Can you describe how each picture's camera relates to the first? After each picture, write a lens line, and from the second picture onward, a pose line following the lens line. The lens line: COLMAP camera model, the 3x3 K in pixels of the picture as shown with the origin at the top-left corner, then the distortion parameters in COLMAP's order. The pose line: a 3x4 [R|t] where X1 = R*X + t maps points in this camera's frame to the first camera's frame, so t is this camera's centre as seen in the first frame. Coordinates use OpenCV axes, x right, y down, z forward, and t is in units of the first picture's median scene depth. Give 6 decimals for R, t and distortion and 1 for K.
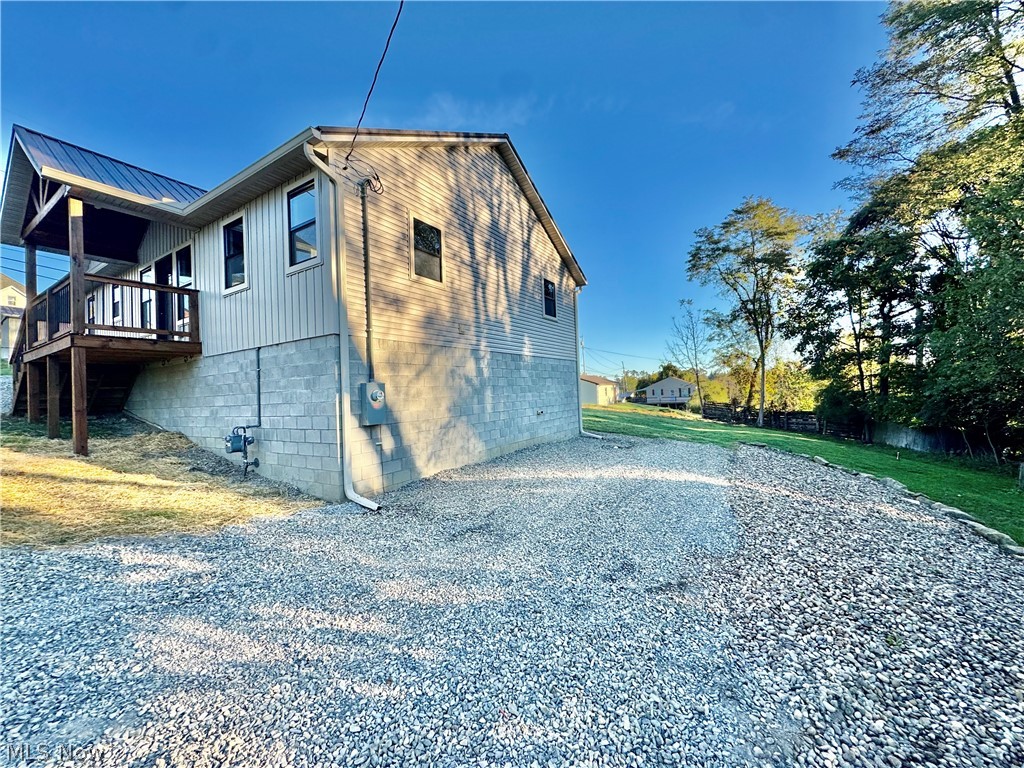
lens RADIAL K [[407.8, 0, 511.7], [0, 407.8, 384.7], [0, 0, 1]] dist [-0.004404, -0.000013]
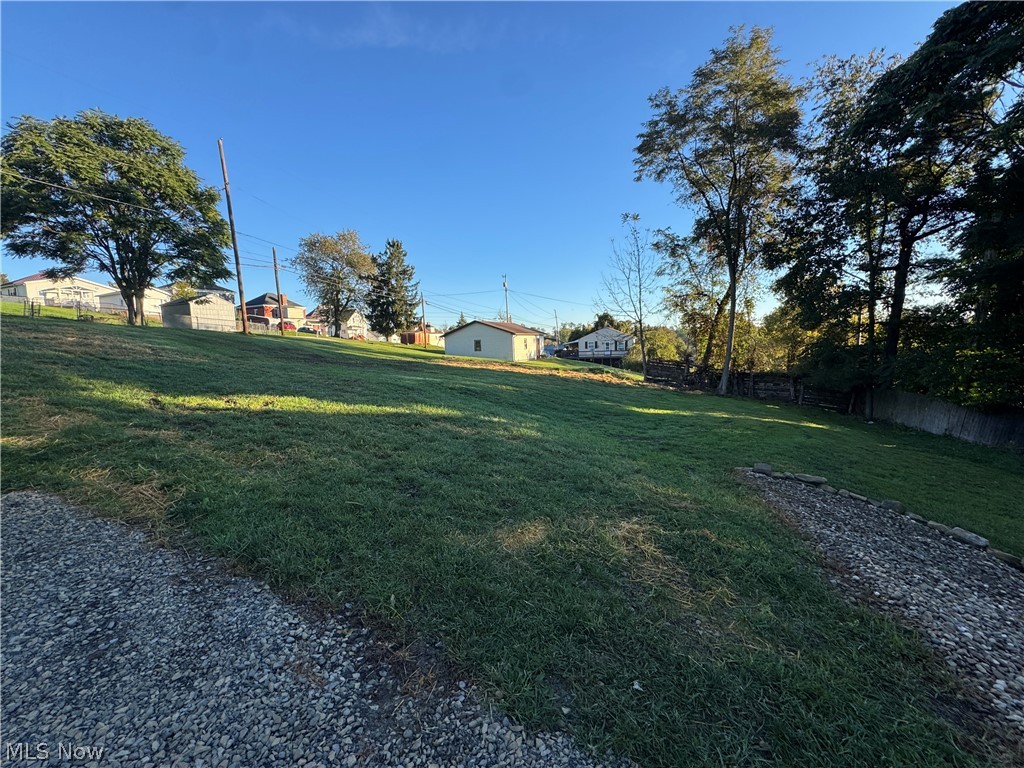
lens RADIAL K [[407.8, 0, 511.7], [0, 407.8, 384.7], [0, 0, 1]] dist [-0.004404, -0.000013]
pose [[0.989517, -0.006664, 0.144264, 0.122096], [-0.010359, 0.993087, 0.116926, 0.004855], [-0.144046, -0.117195, 0.982607, 0.306437]]
